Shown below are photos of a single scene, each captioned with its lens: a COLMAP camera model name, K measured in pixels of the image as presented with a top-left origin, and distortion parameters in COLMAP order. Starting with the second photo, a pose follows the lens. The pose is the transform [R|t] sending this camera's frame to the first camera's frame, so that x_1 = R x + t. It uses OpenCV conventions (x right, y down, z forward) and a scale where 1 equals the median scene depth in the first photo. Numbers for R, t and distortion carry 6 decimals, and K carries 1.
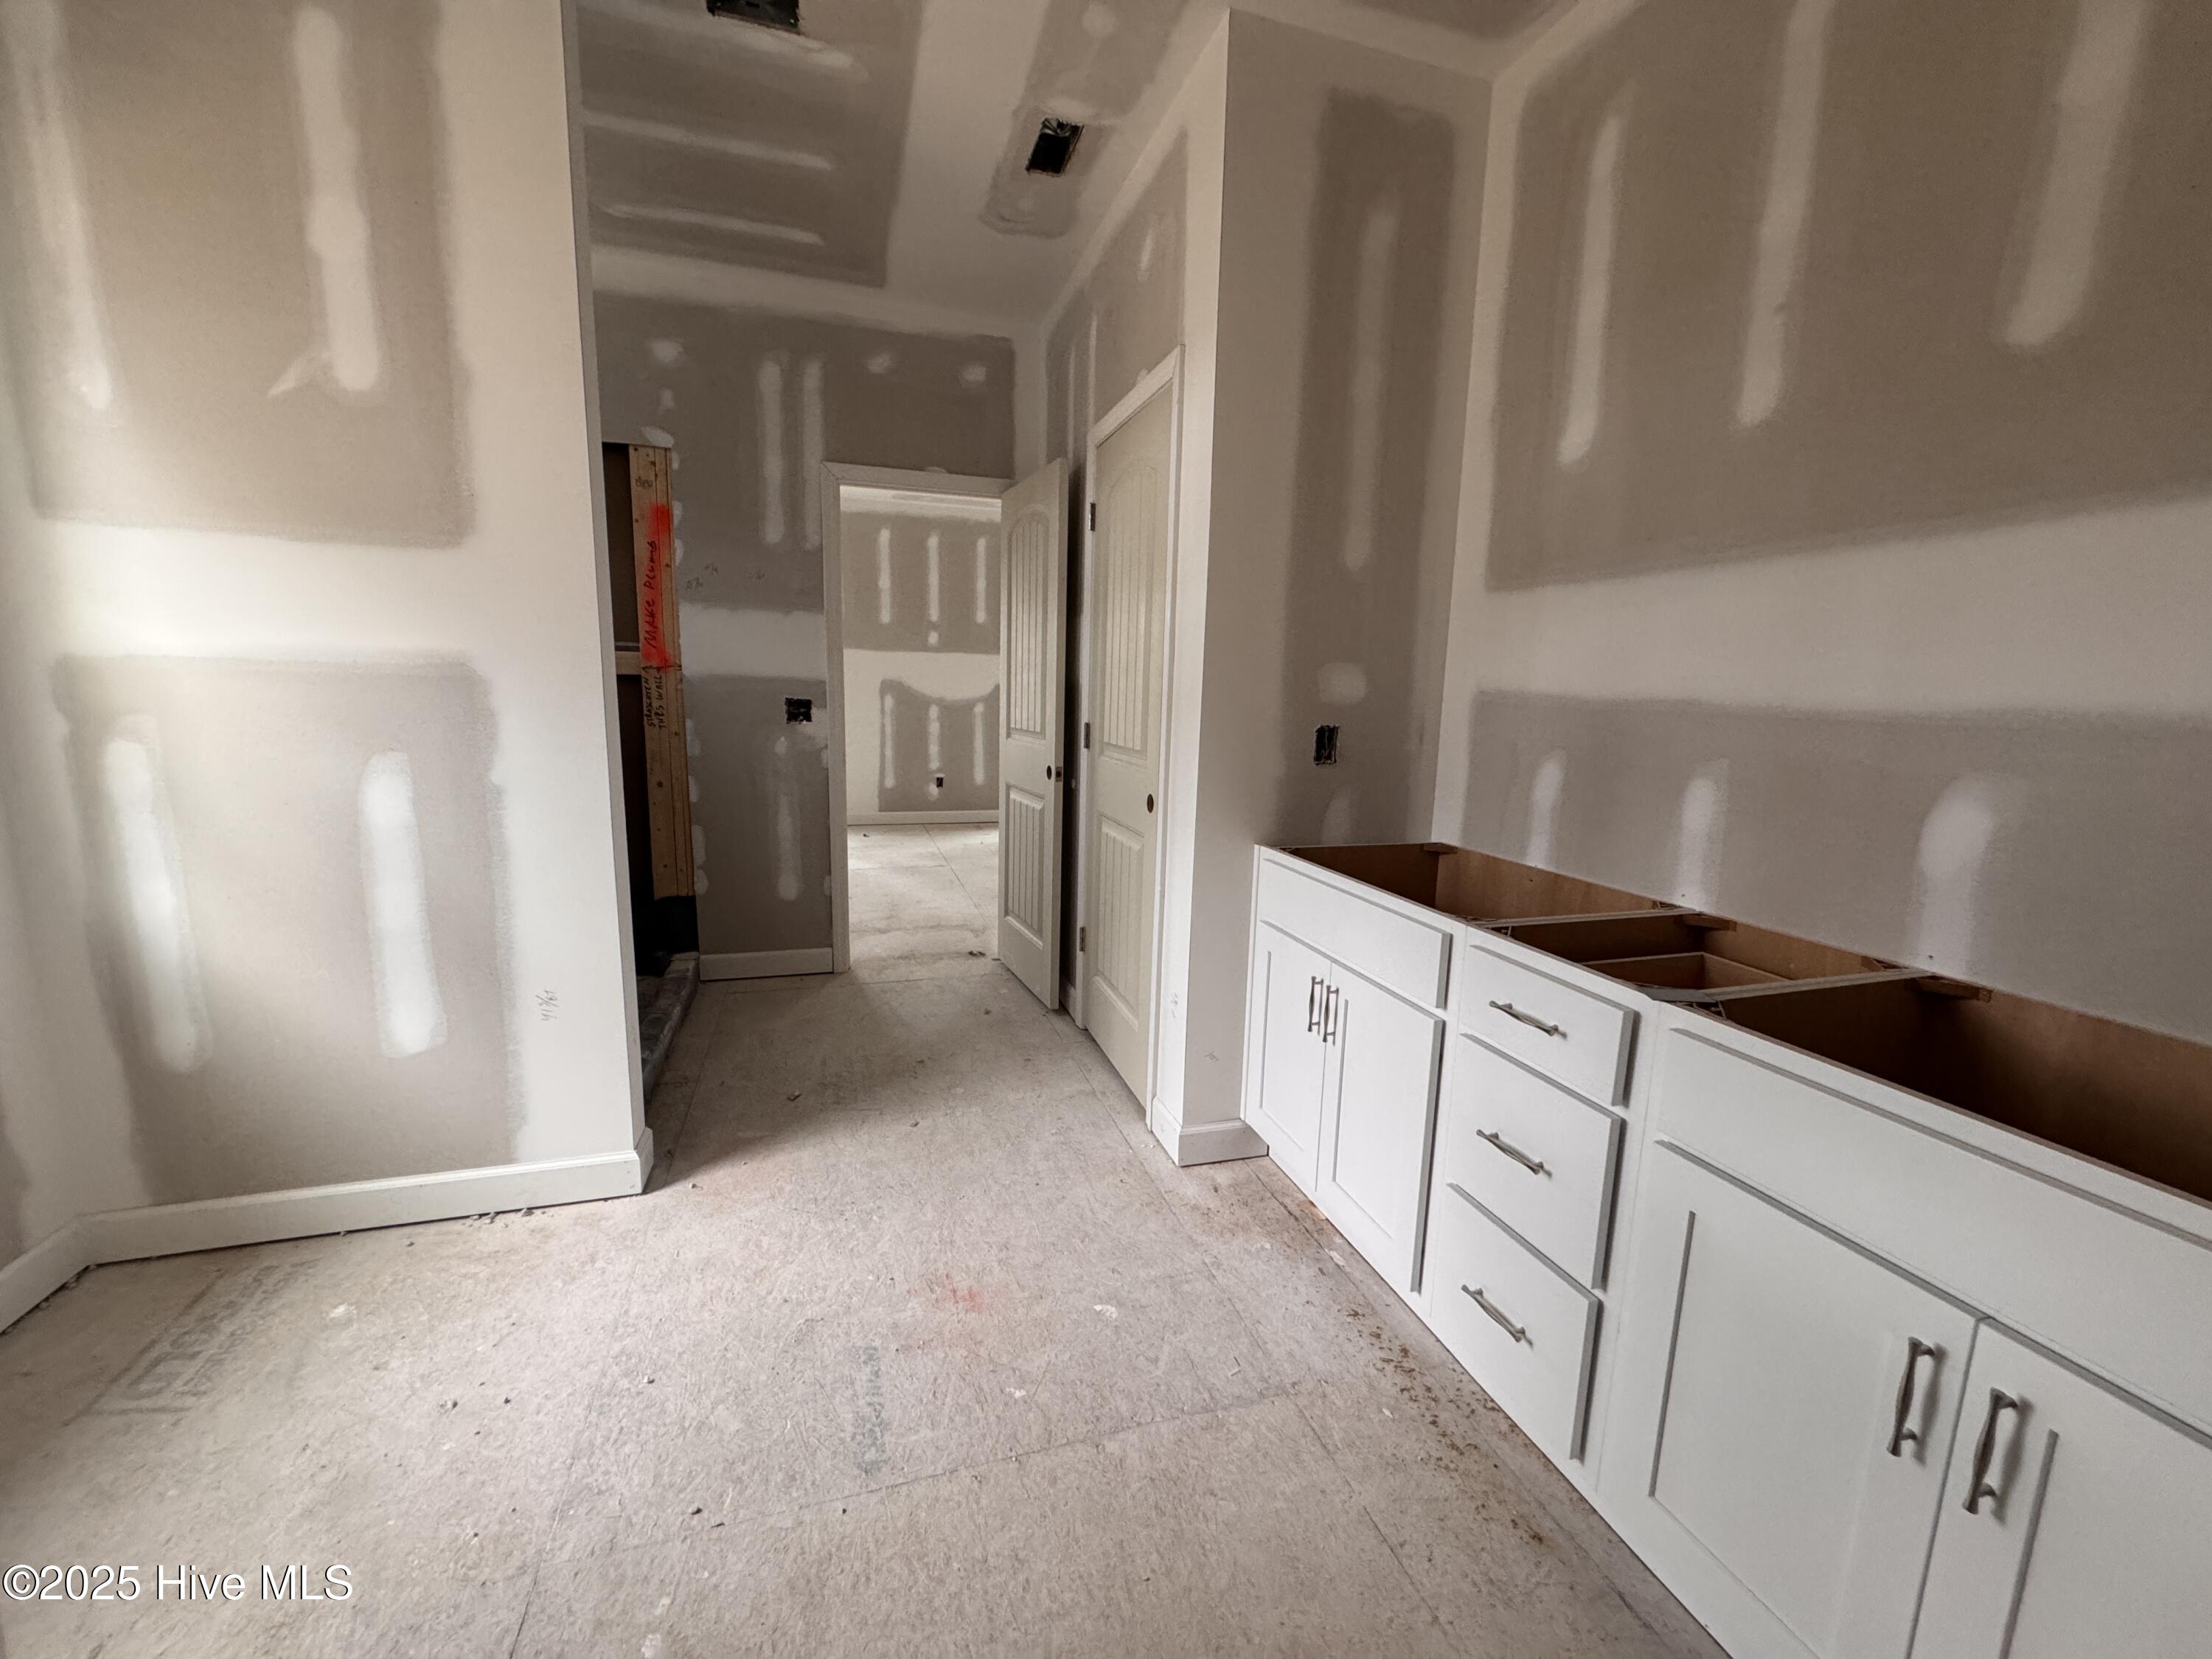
lens RADIAL K [[877.6, 0, 1104.6], [0, 877.6, 826.2], [0, 0, 1]] dist [-0.001023, -0.000141]
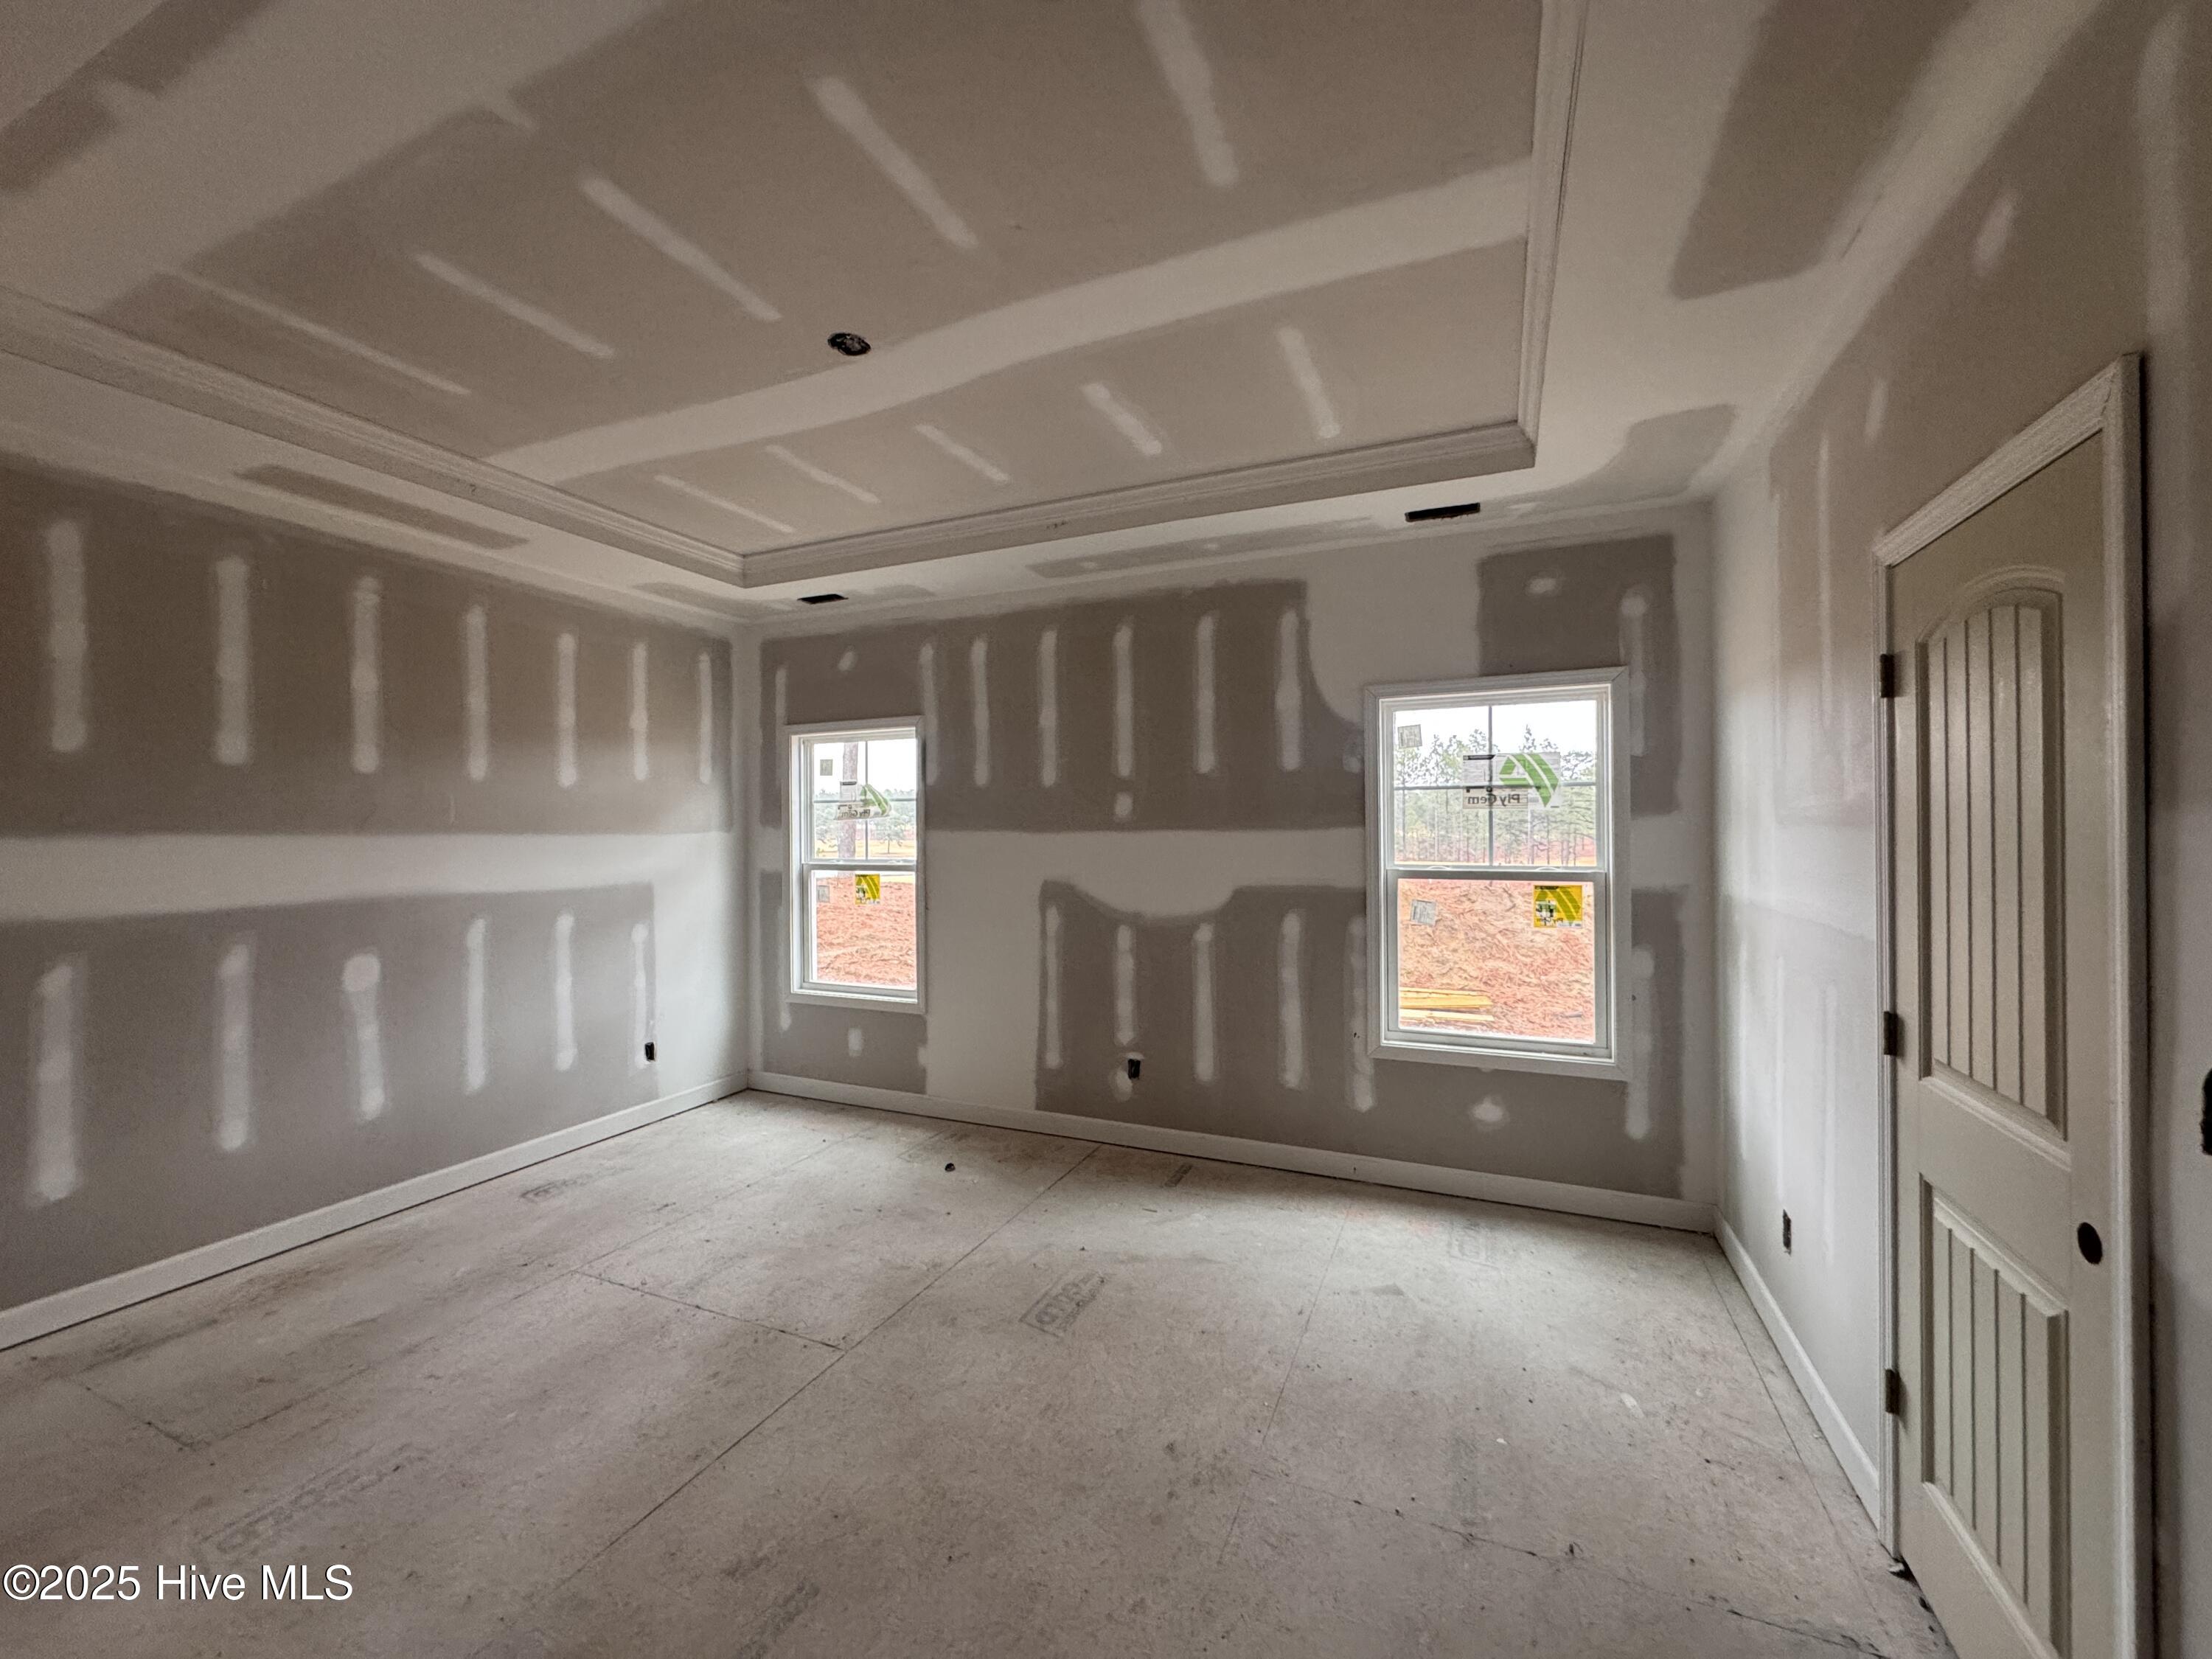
lens RADIAL K [[877.6, 0, 1104.6], [0, 877.6, 826.2], [0, 0, 1]] dist [-0.001023, -0.000141]
pose [[0.756137, -0.033268, -0.653567, 0.348548], [-0.080050, 0.986505, -0.142828, -0.268610], [0.649499, 0.160316, 0.743270, 1.284469]]
